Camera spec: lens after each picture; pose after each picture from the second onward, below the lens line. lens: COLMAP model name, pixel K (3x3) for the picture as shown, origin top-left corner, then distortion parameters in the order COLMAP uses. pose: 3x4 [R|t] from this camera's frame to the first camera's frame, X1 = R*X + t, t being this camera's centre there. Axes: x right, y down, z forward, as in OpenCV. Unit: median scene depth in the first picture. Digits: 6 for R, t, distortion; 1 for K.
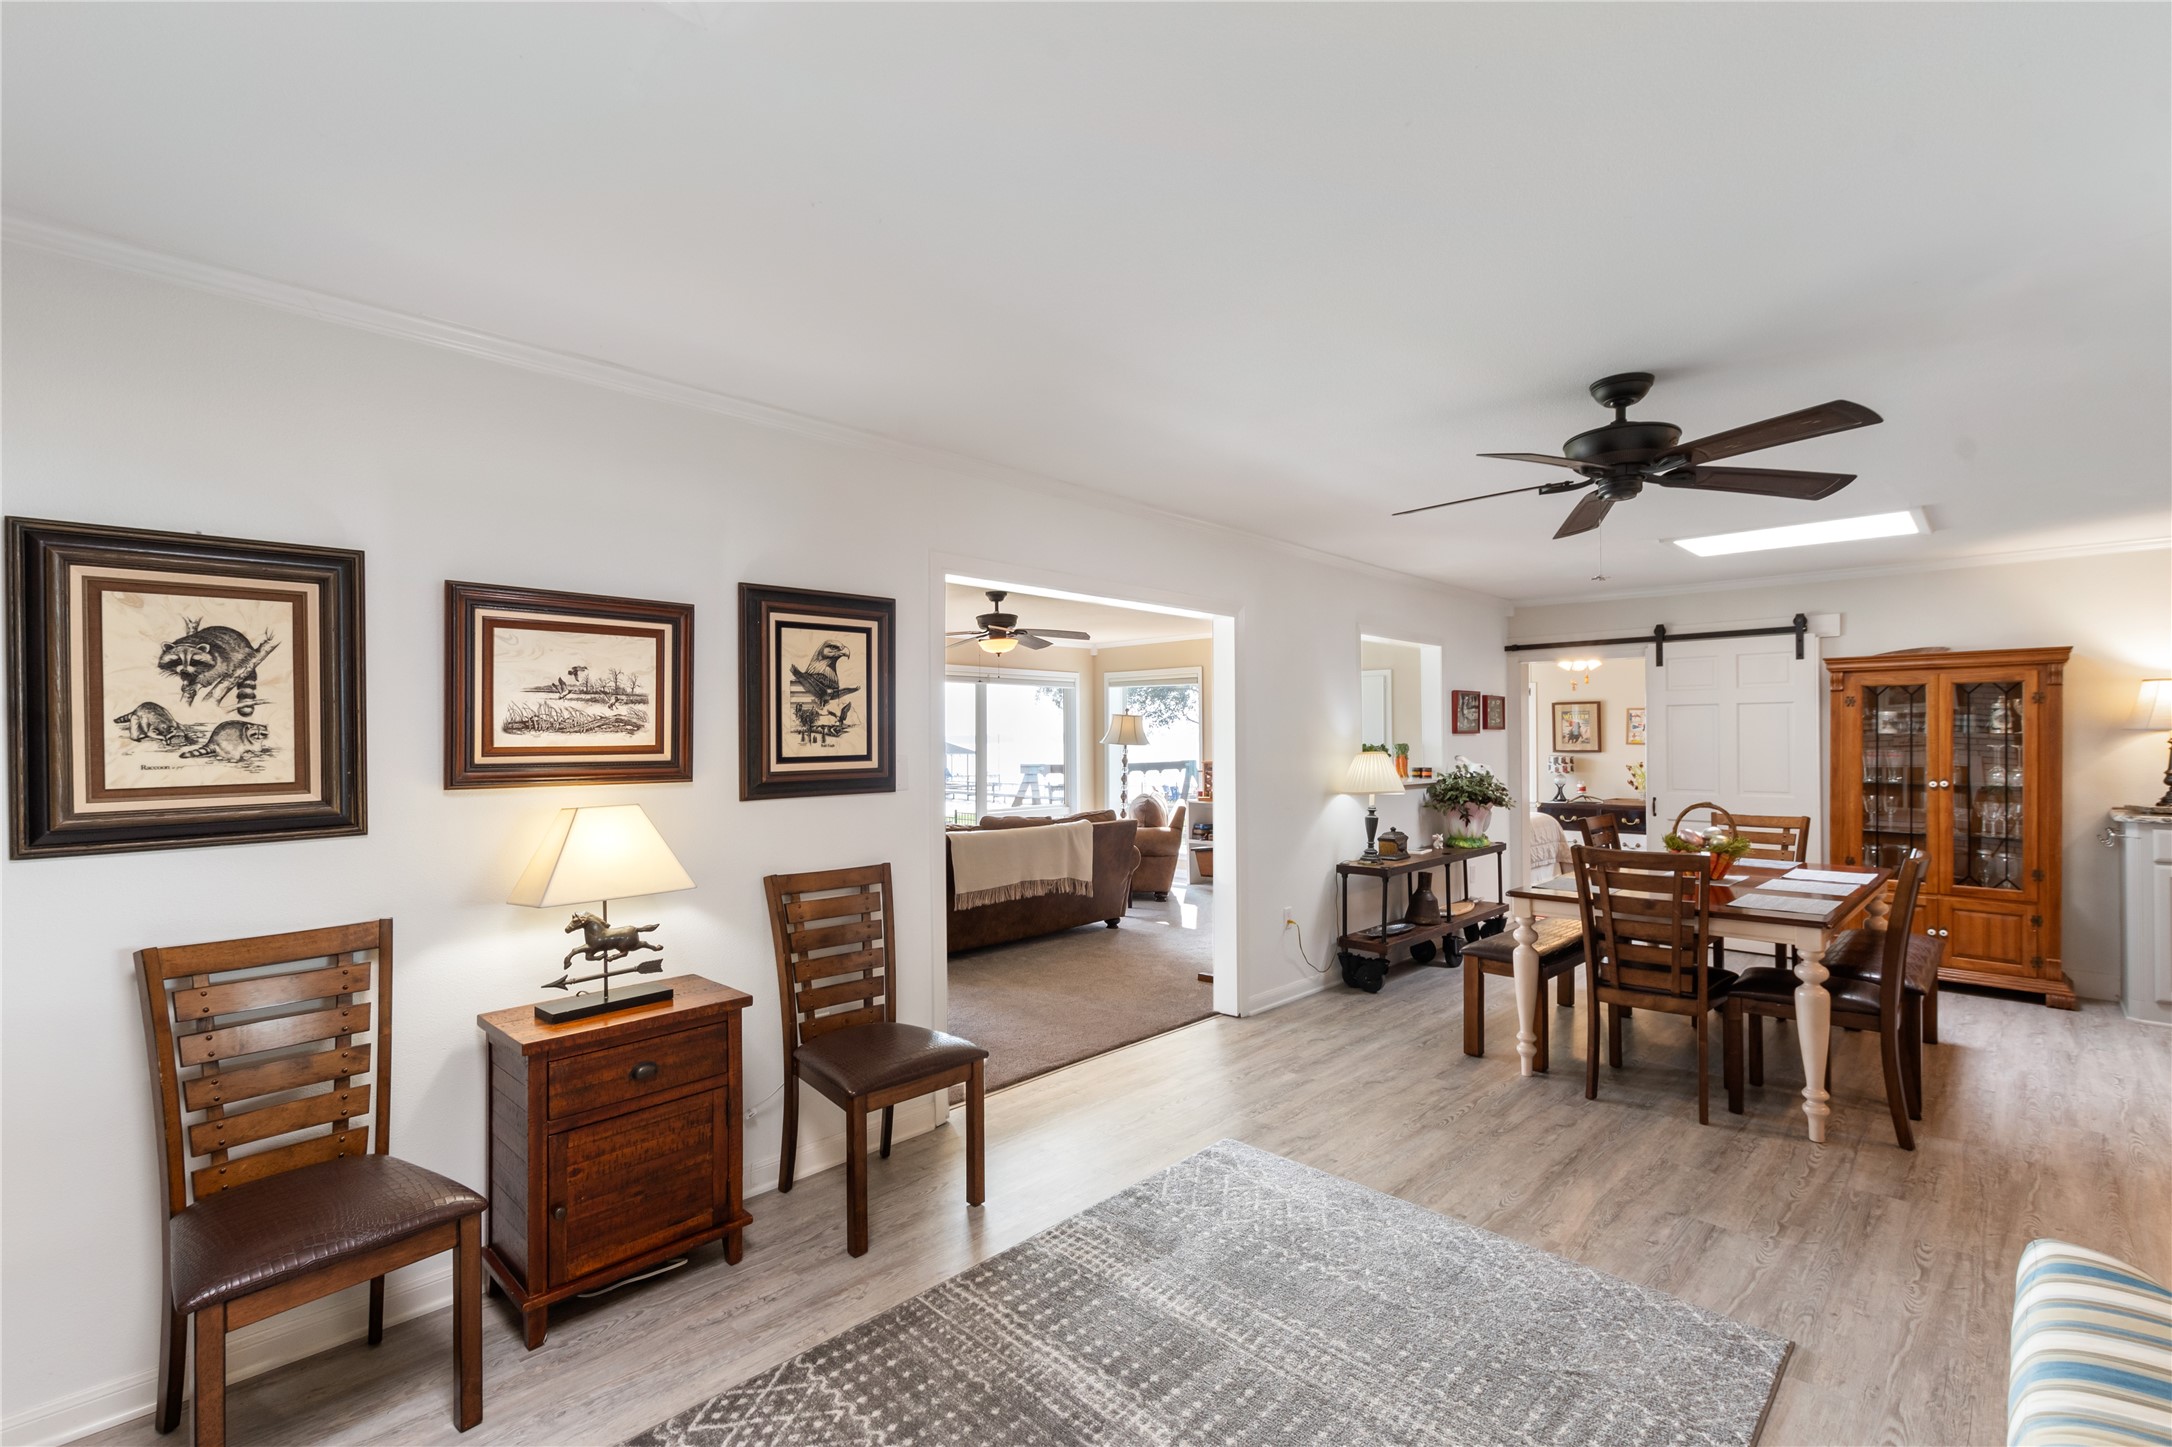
lens RADIAL K [[956.9, 0, 1067.8], [0, 956.9, 731.2], [0, 0, 1]] dist [0.007076, -0.004314]
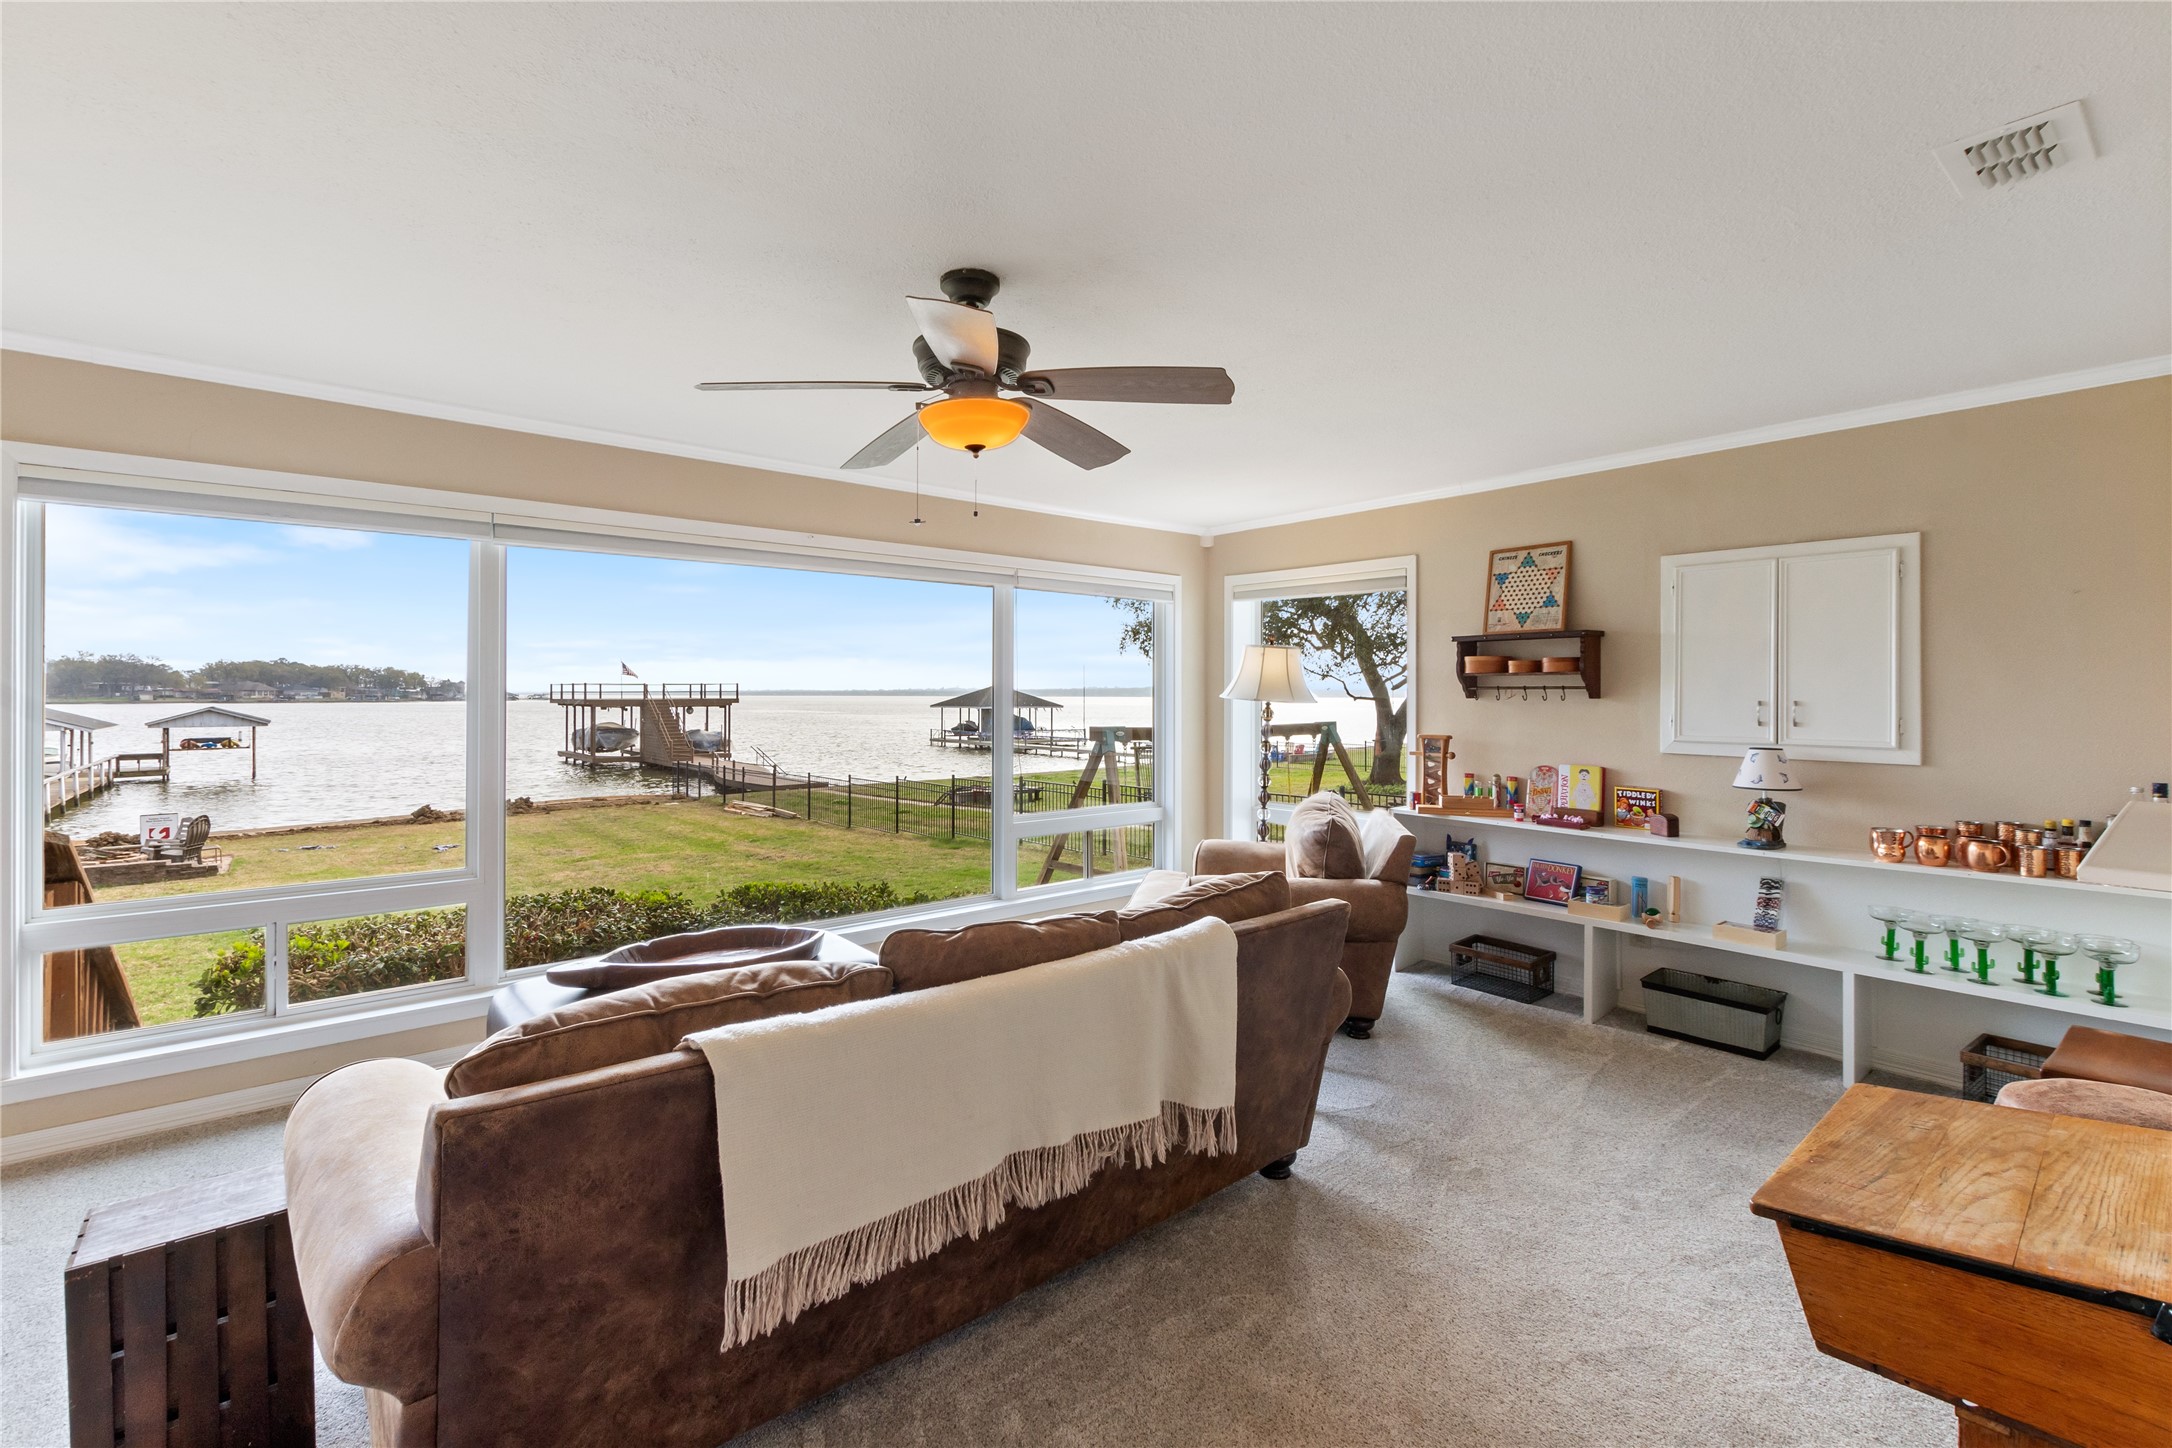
lens RADIAL K [[956.9, 0, 1077.0], [0, 956.9, 692.8], [0, 0, 1]] dist [0.007076, -0.004314]
pose [[0.996492, 0.006684, -0.083421, -0.003859], [-0.005952, 0.999942, 0.009024, 0.010831], [0.083476, -0.008496, 0.996474, 0.951792]]
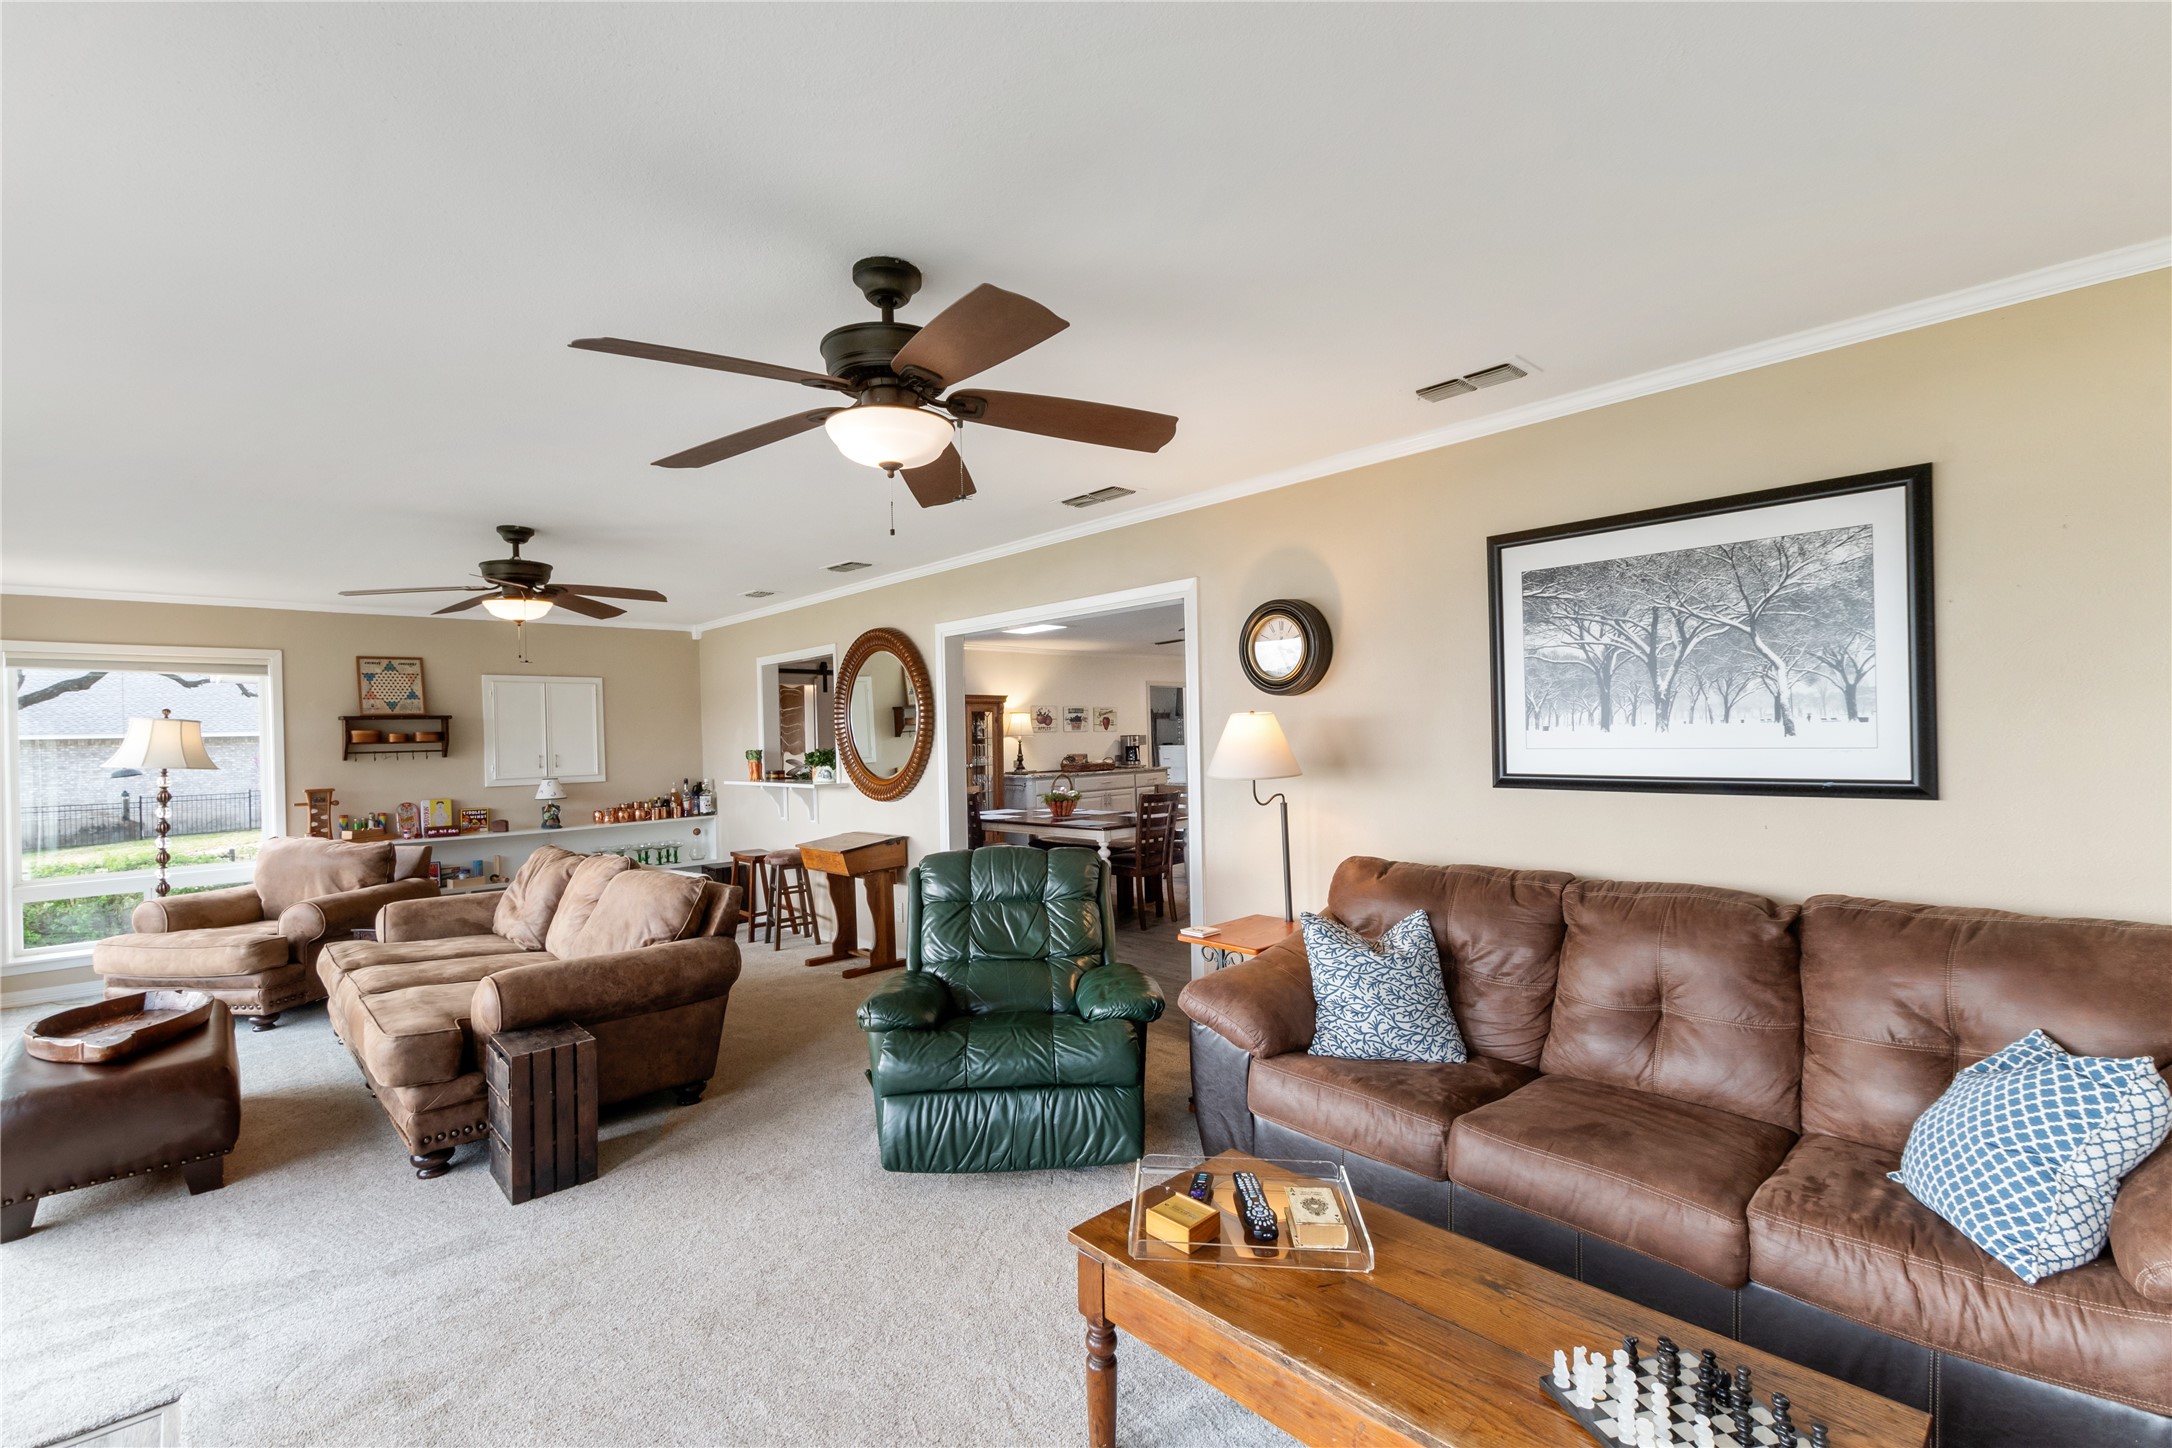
lens RADIAL K [[956.9, 0, 1083.1], [0, 956.9, 731.2], [0, 0, 1]] dist [0.007076, -0.004314]
pose [[0.014147, 0.007425, 0.999872, -1.076246], [0.014786, 0.999862, -0.007634, 0.007161], [-0.999791, 0.014892, 0.014035, 0.890416]]
